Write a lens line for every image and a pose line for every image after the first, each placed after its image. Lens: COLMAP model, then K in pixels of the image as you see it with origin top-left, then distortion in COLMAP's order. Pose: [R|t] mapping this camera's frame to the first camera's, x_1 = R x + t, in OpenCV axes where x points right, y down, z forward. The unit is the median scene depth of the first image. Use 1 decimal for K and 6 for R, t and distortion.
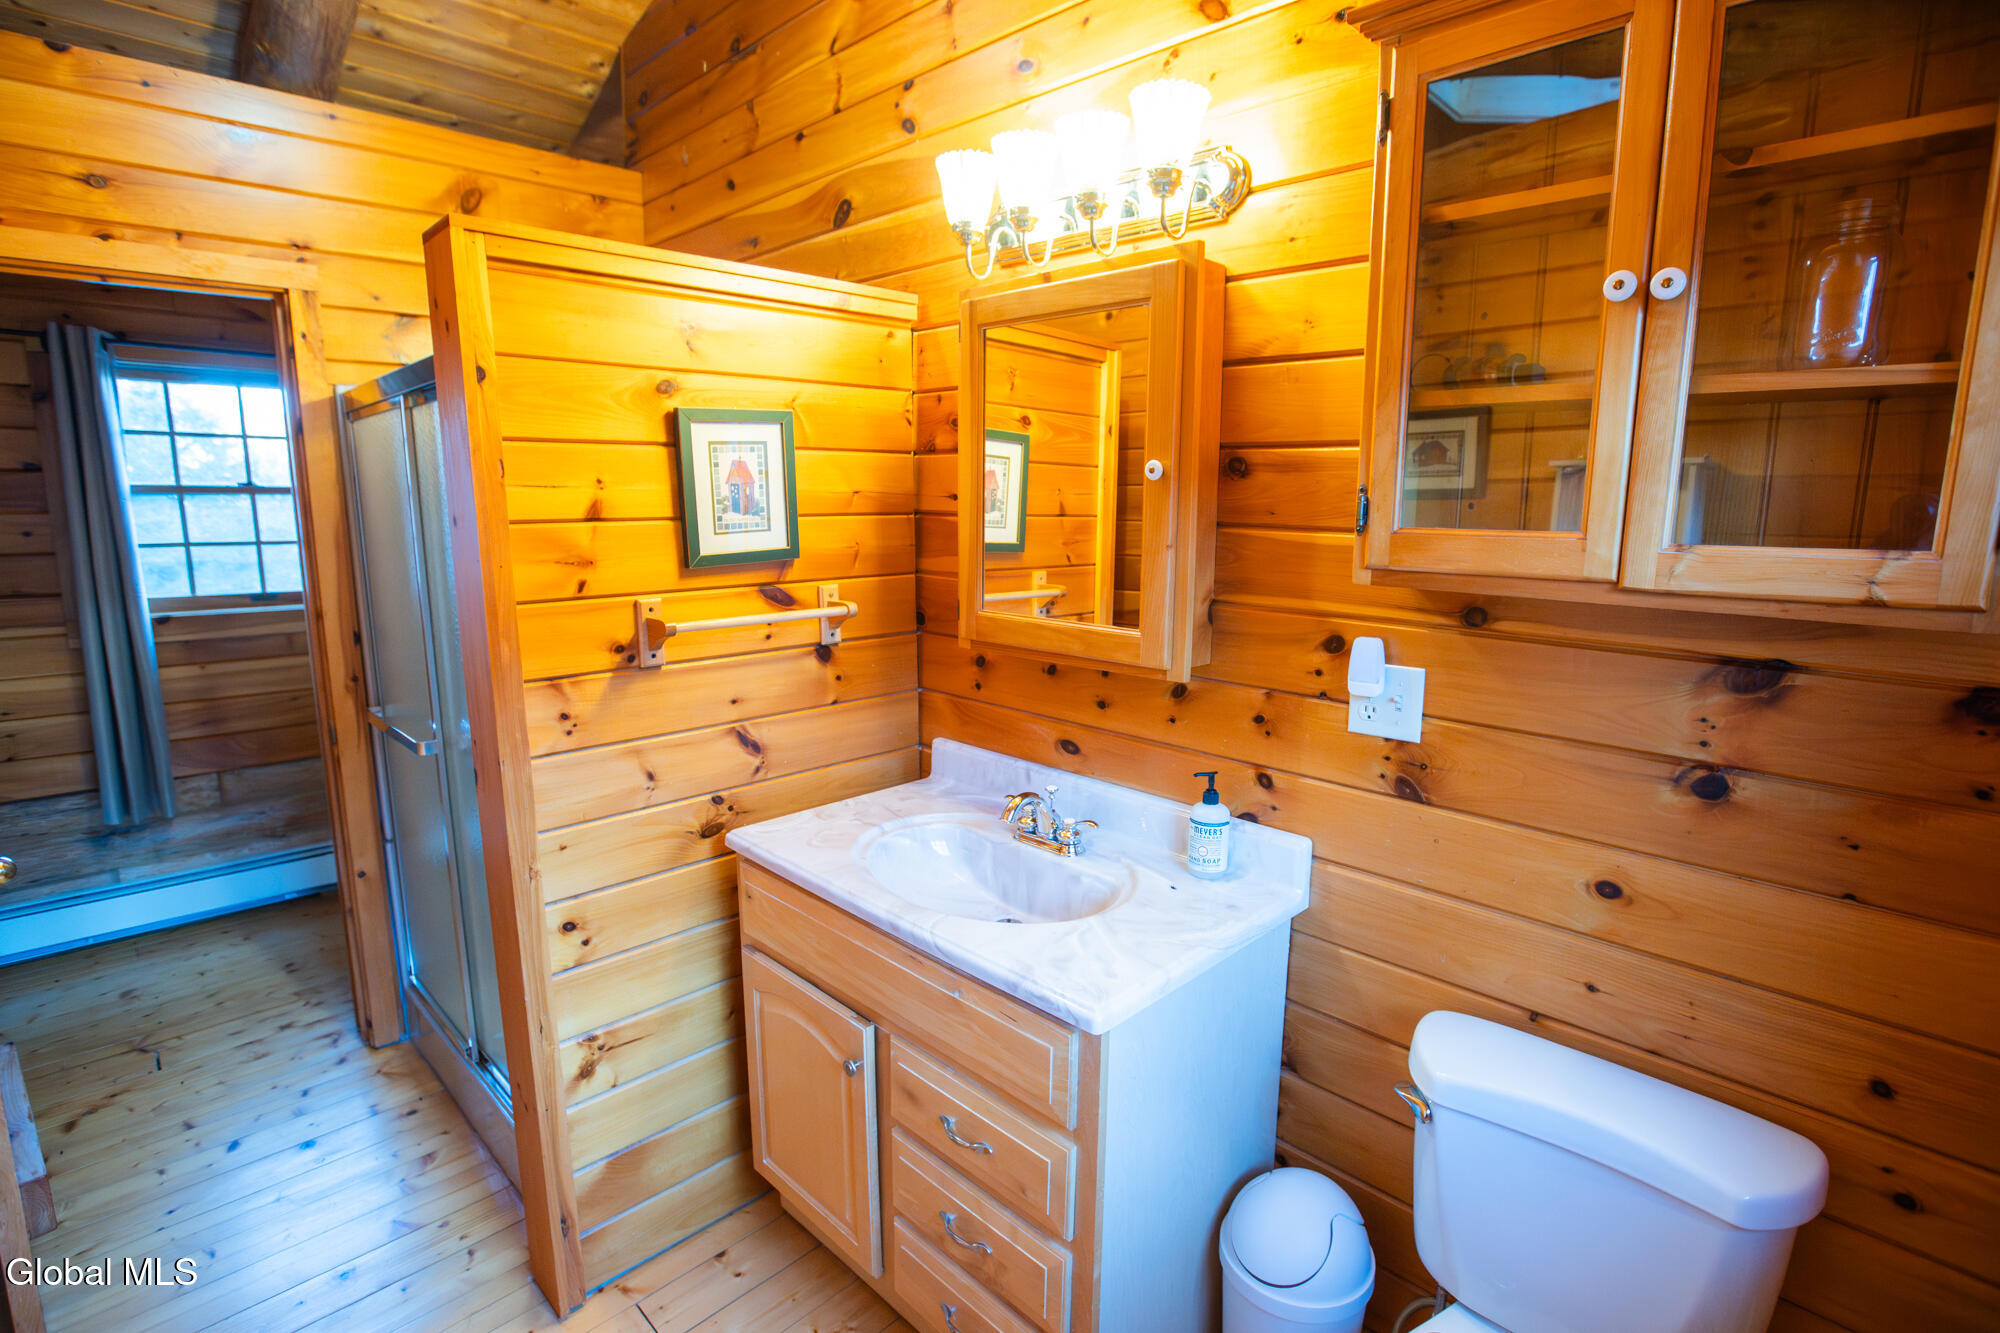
lens RADIAL K [[955.3, 0, 1000.0], [0, 955.3, 666.5], [0, 0, 1]] dist [-0.057992, 0.021021]
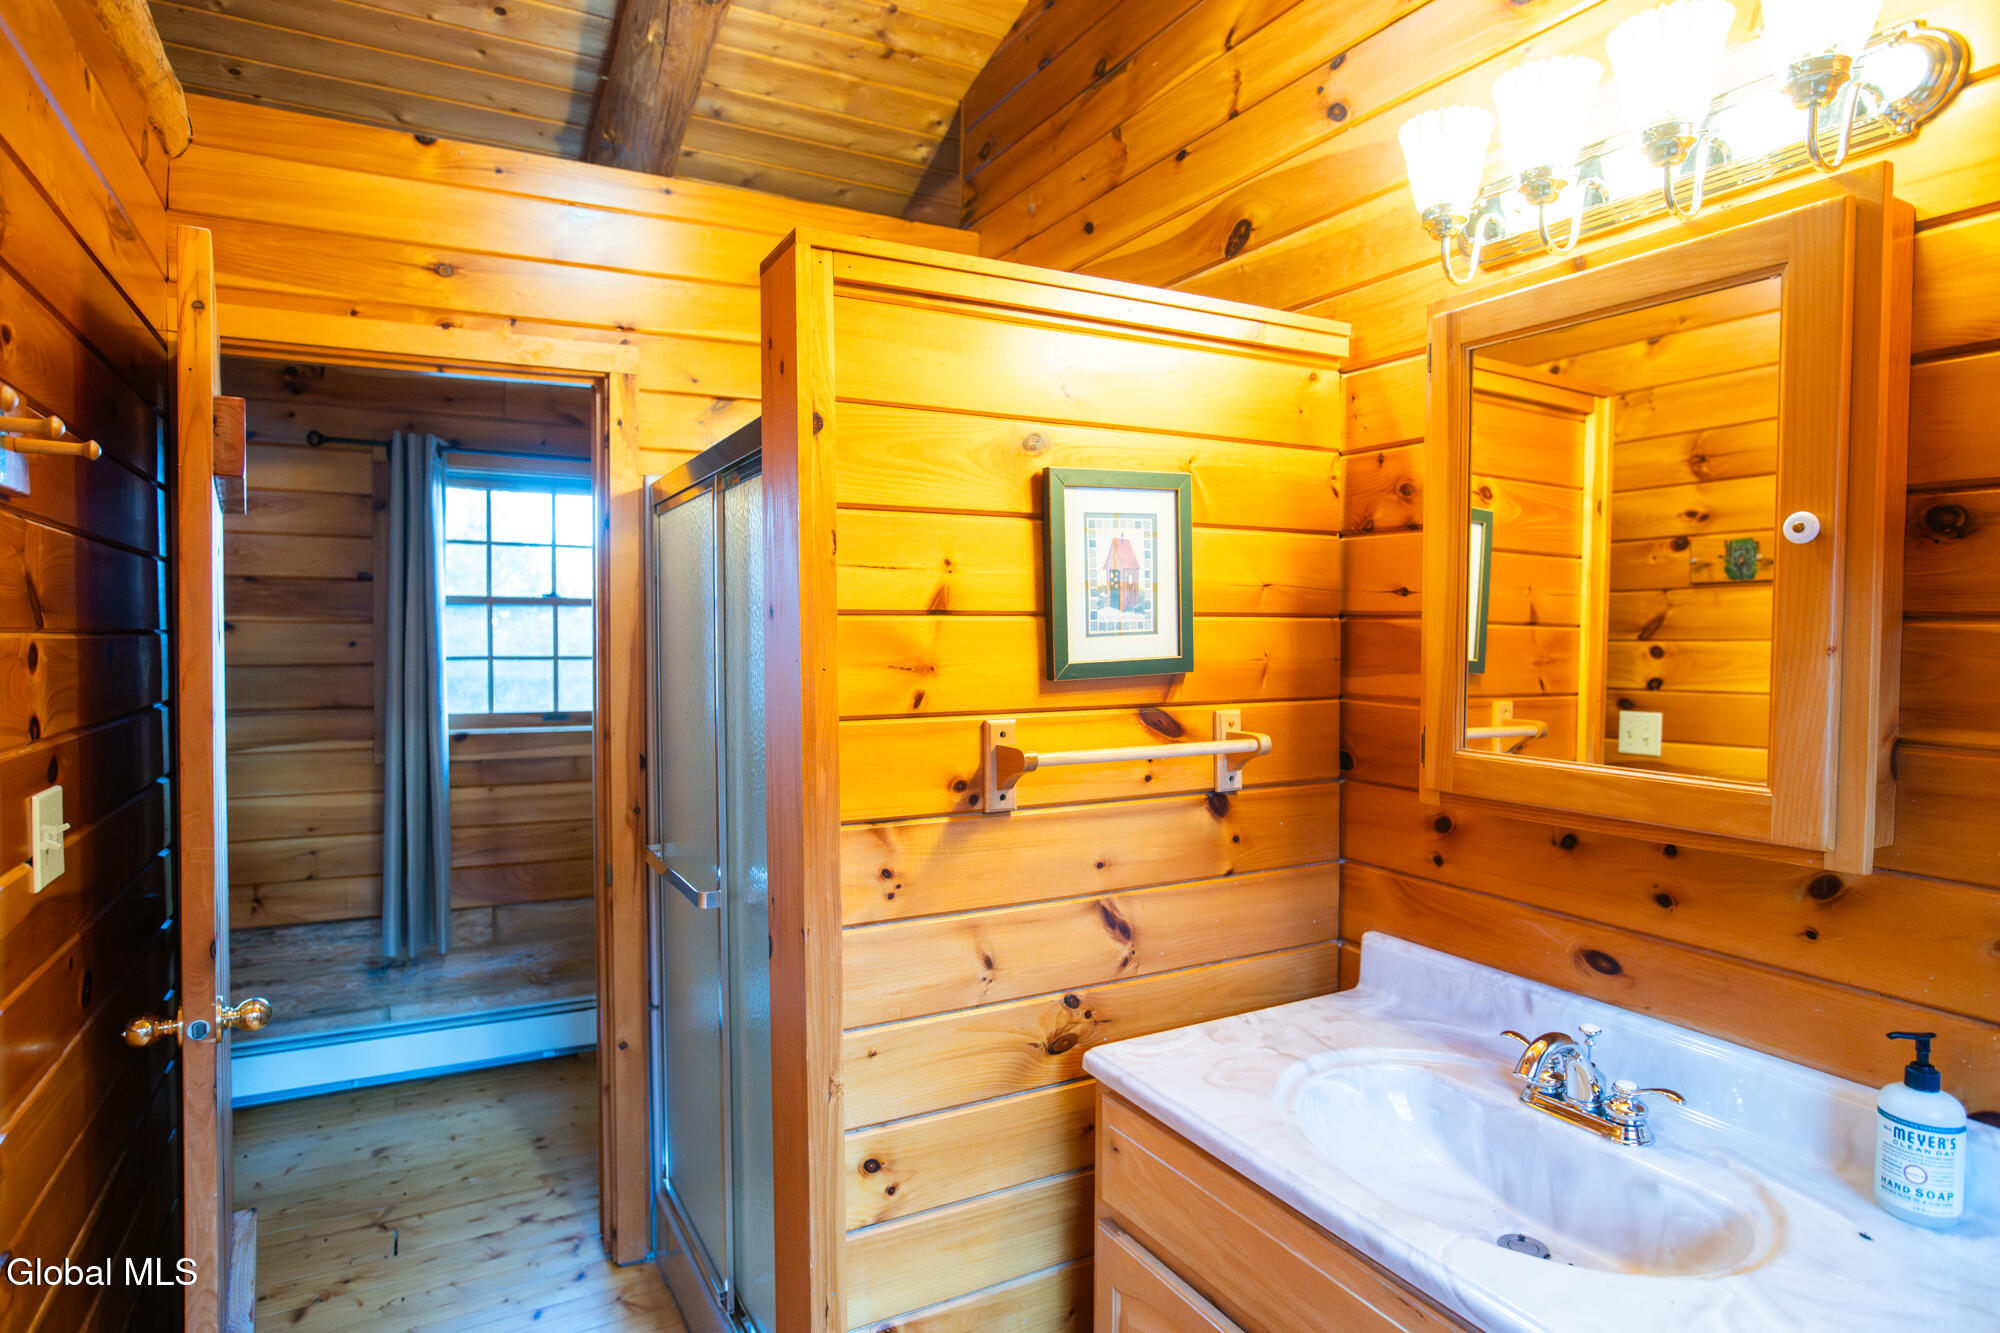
lens RADIAL K [[1116.1, 0, 1000.0], [0, 1116.1, 666.5], [0, 0, 1]] dist [-0.058881, 0.038140]
pose [[0.958003, 0.007007, -0.286673, -0.098855], [-0.047286, 0.989876, -0.133827, 0.003705], [0.282833, 0.141762, 0.948635, 0.134372]]
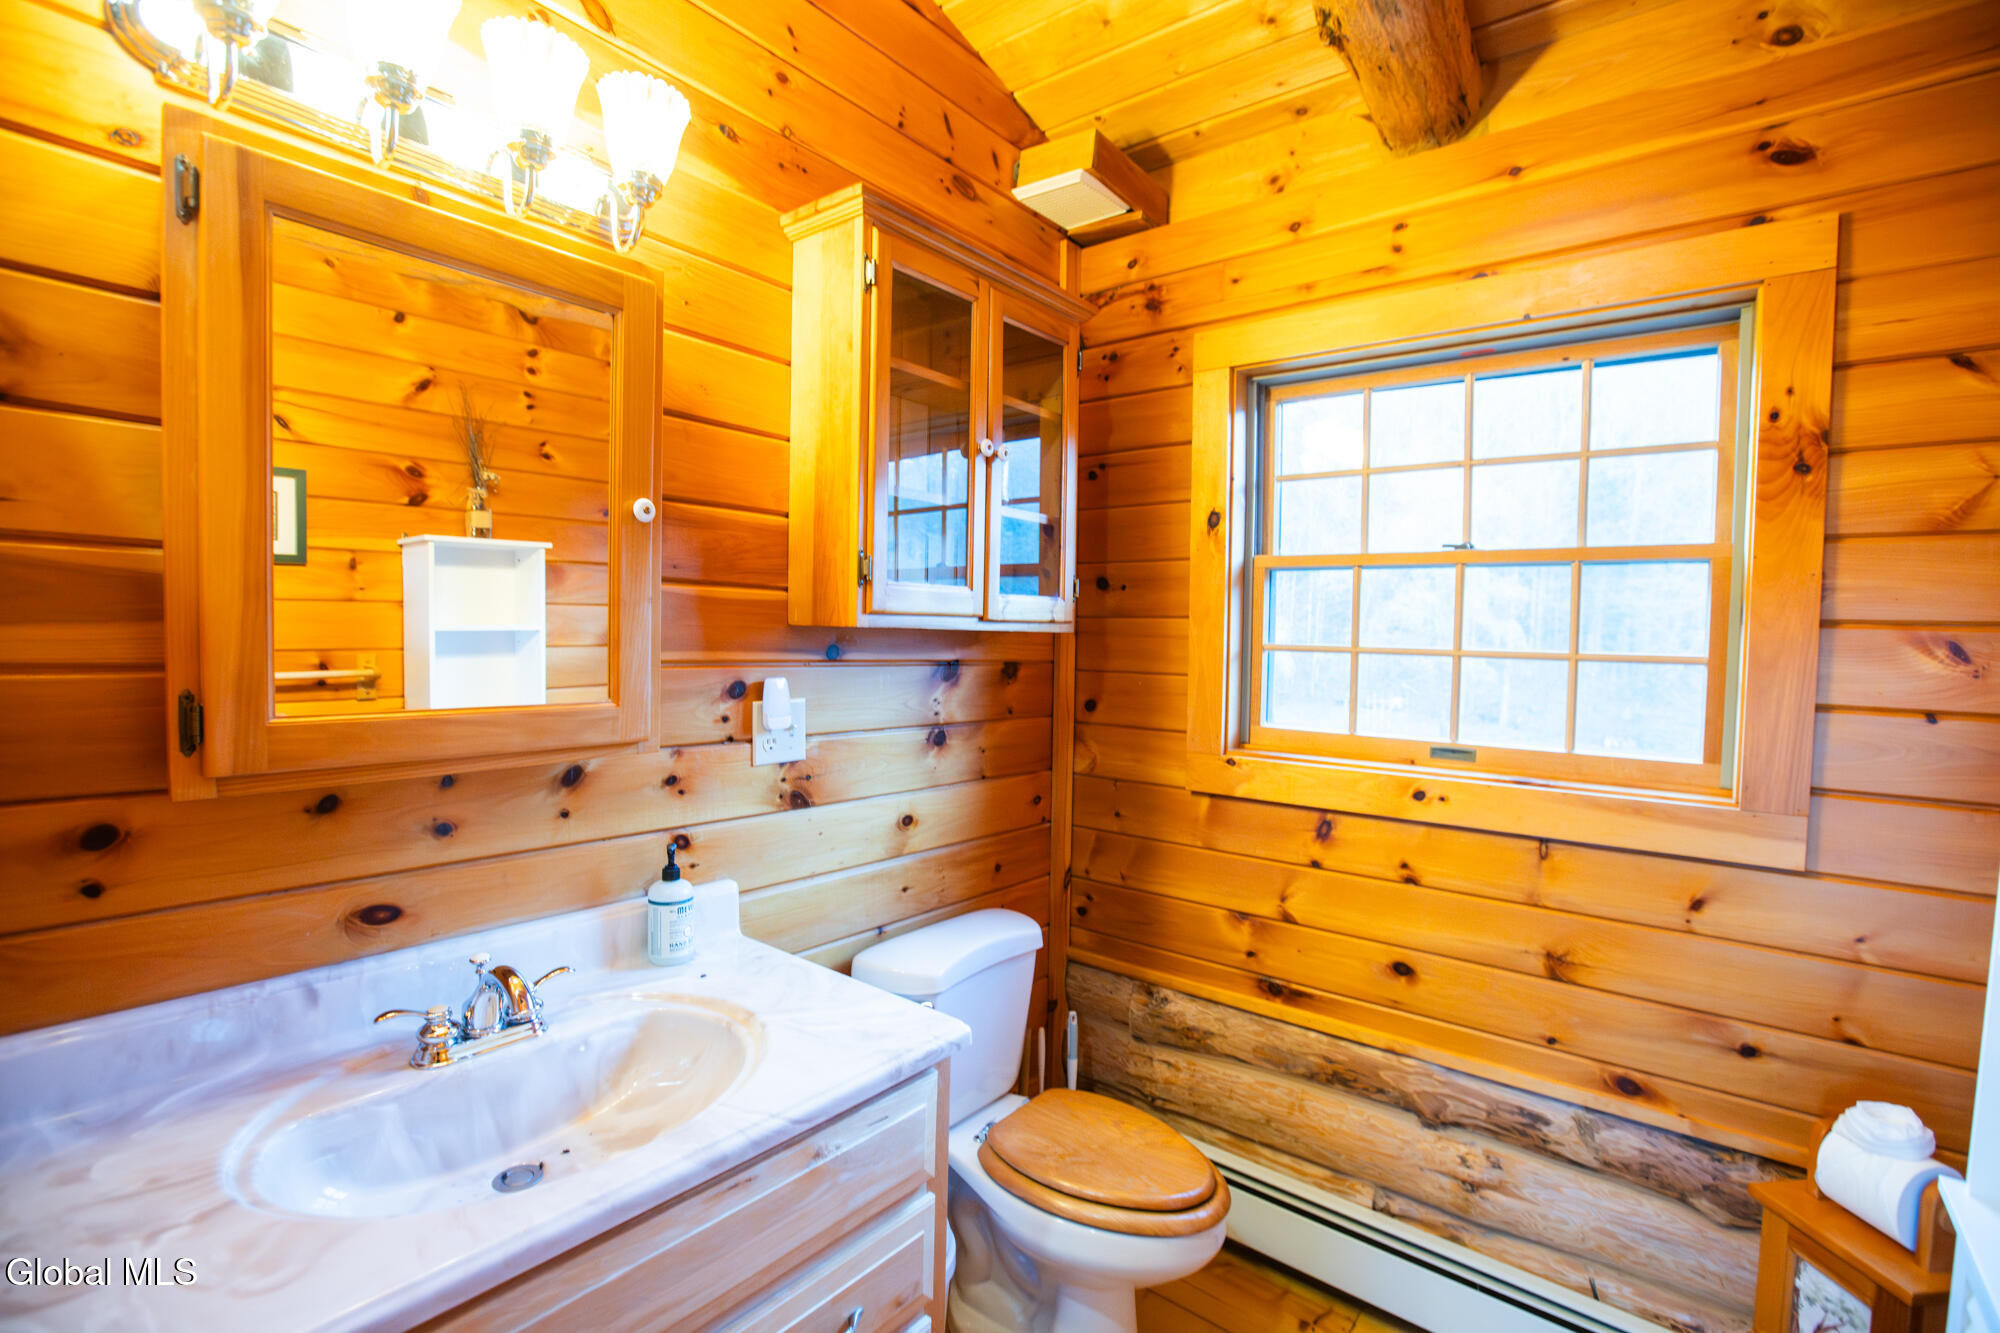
lens RADIAL K [[910.1, 0, 1000.0], [0, 910.1, 666.5], [0, 0, 1]] dist [-0.058506, 0.024505]
pose [[-0.105568, -0.046988, 0.993301, -0.510069], [0.149986, 0.986703, 0.062616, -0.050236], [-0.983036, 0.155592, -0.097117, 0.574493]]
